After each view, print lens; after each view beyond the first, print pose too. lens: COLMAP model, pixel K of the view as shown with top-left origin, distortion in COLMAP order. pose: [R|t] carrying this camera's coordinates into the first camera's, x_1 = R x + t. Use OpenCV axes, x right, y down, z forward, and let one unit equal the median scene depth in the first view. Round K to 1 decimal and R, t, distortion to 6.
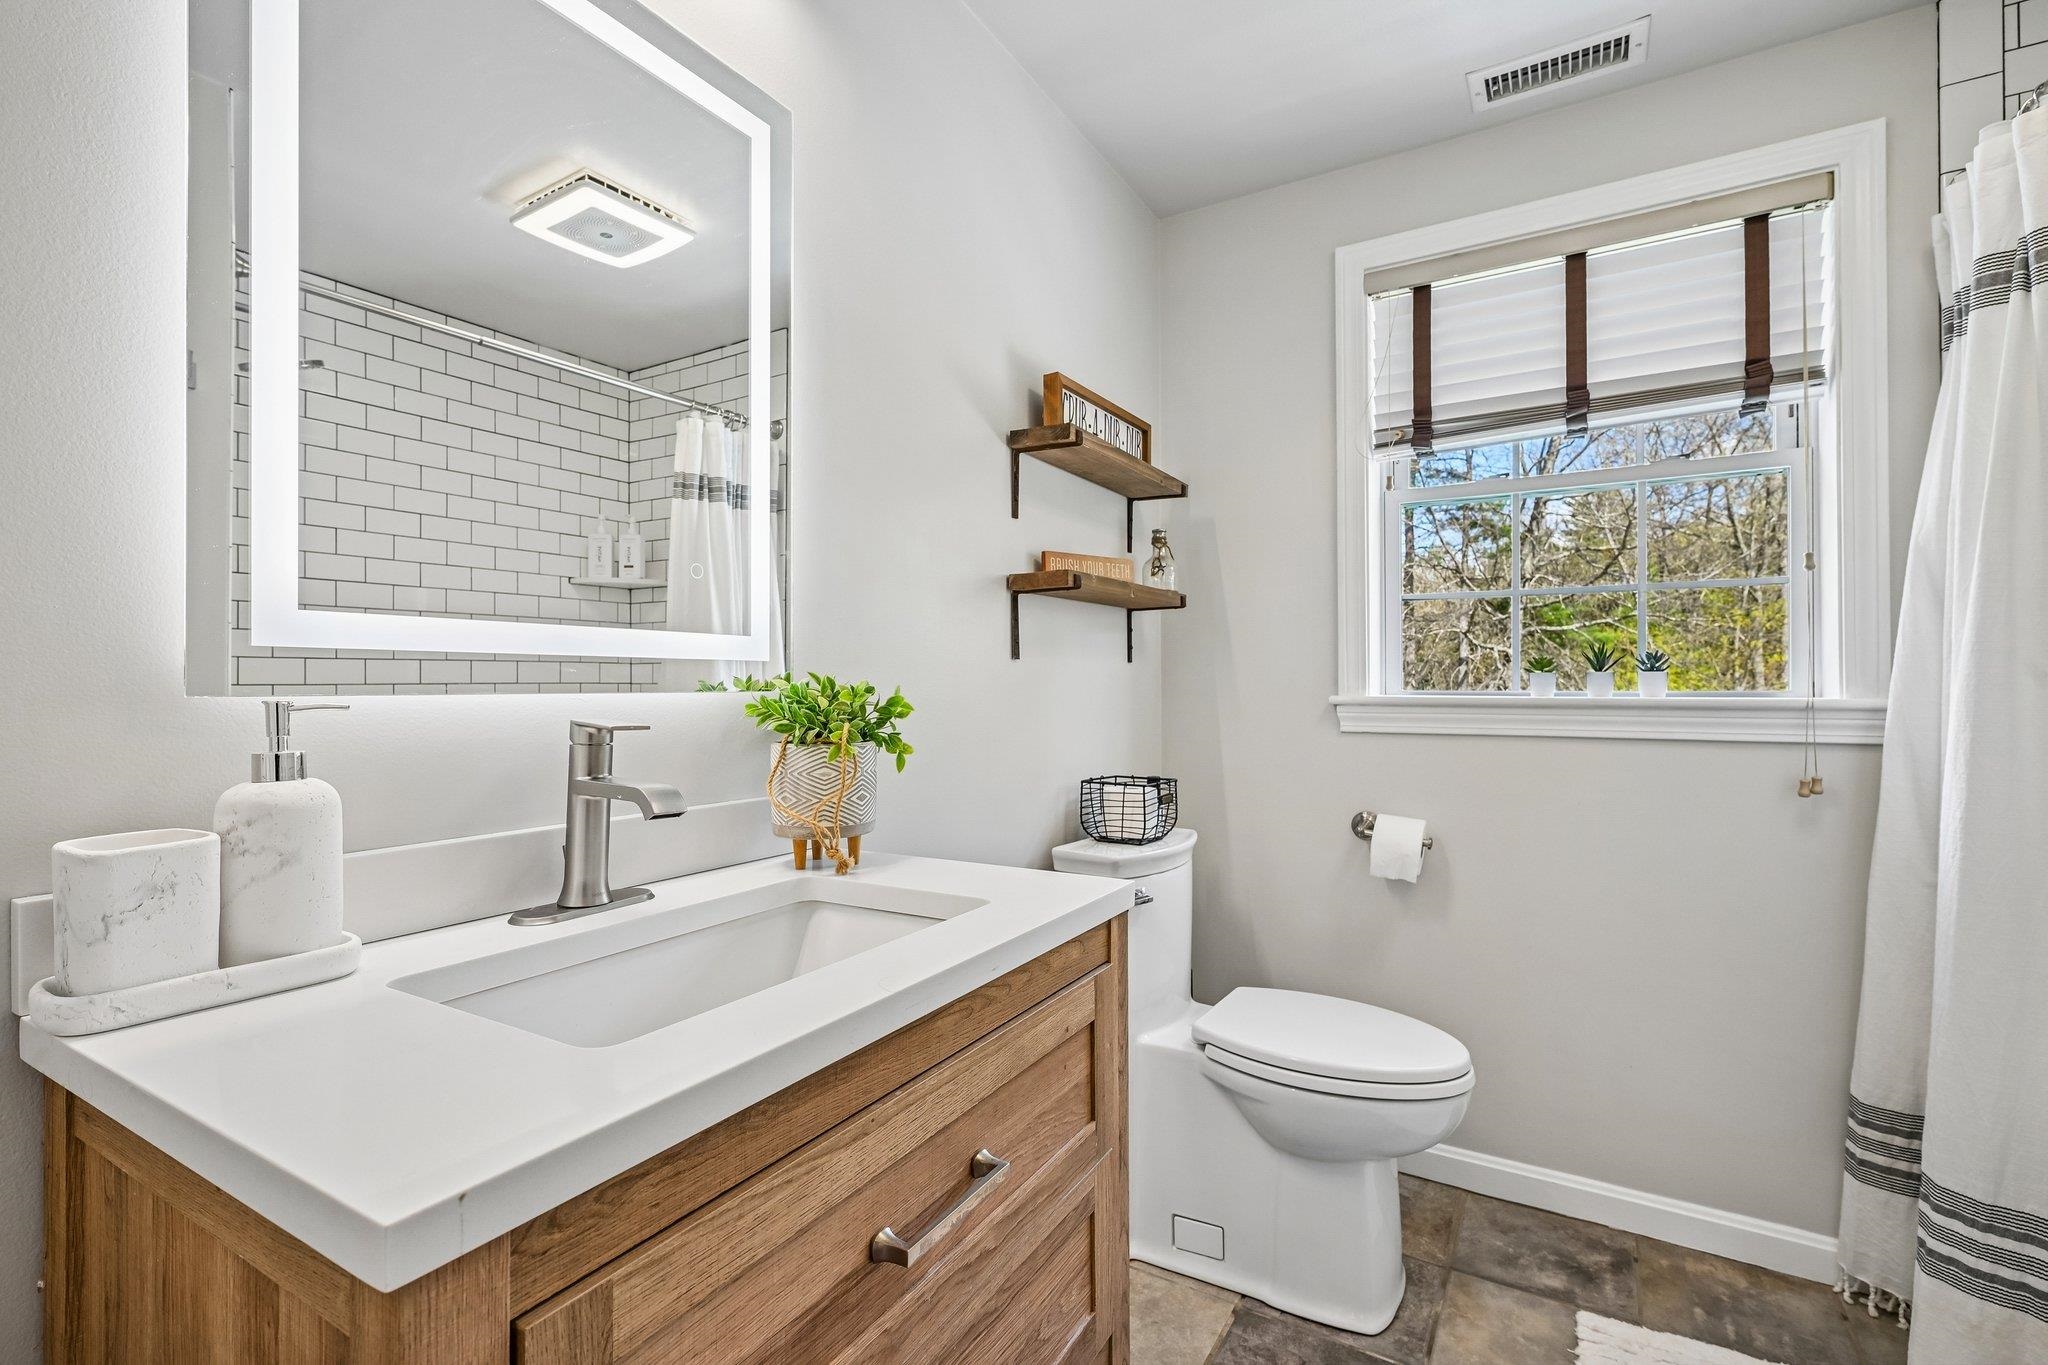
lens RADIAL K [[916.2, 0, 1026.8], [0, 916.2, 681.6], [0, 0, 1]] dist [0.002125, -0.000882]
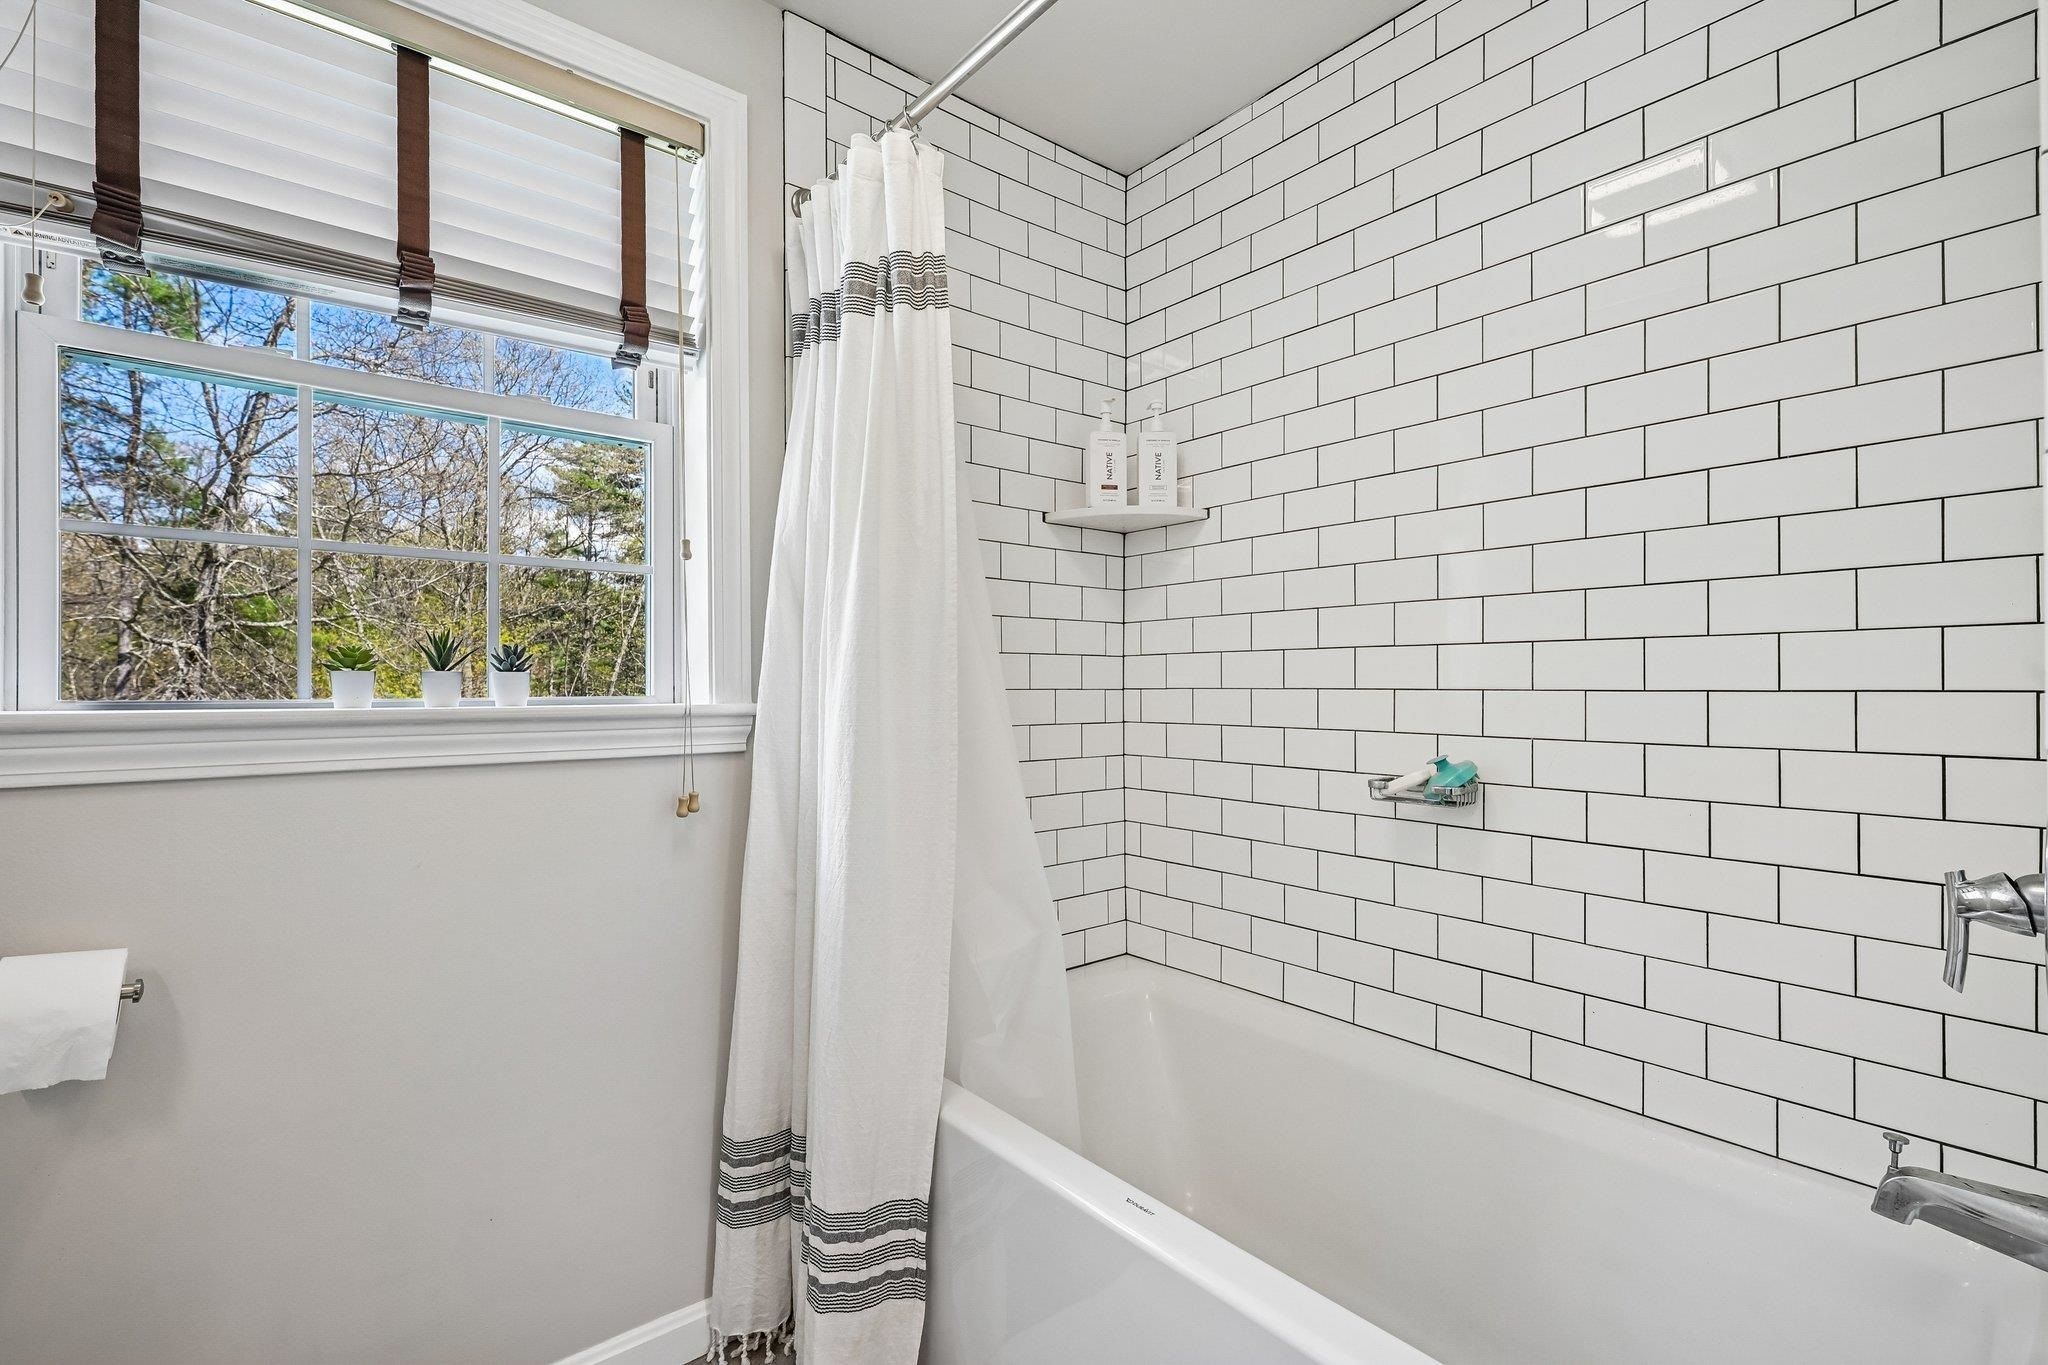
lens RADIAL K [[916.2, 0, 1026.8], [0, 916.2, 685.2], [0, 0, 1]] dist [0.002125, -0.000882]
pose [[0.340111, 0.002063, 0.940383, 0.126346], [-0.001685, 0.999997, -0.001585, 0.000600], [-0.940384, -0.001045, 0.340114, 0.368163]]
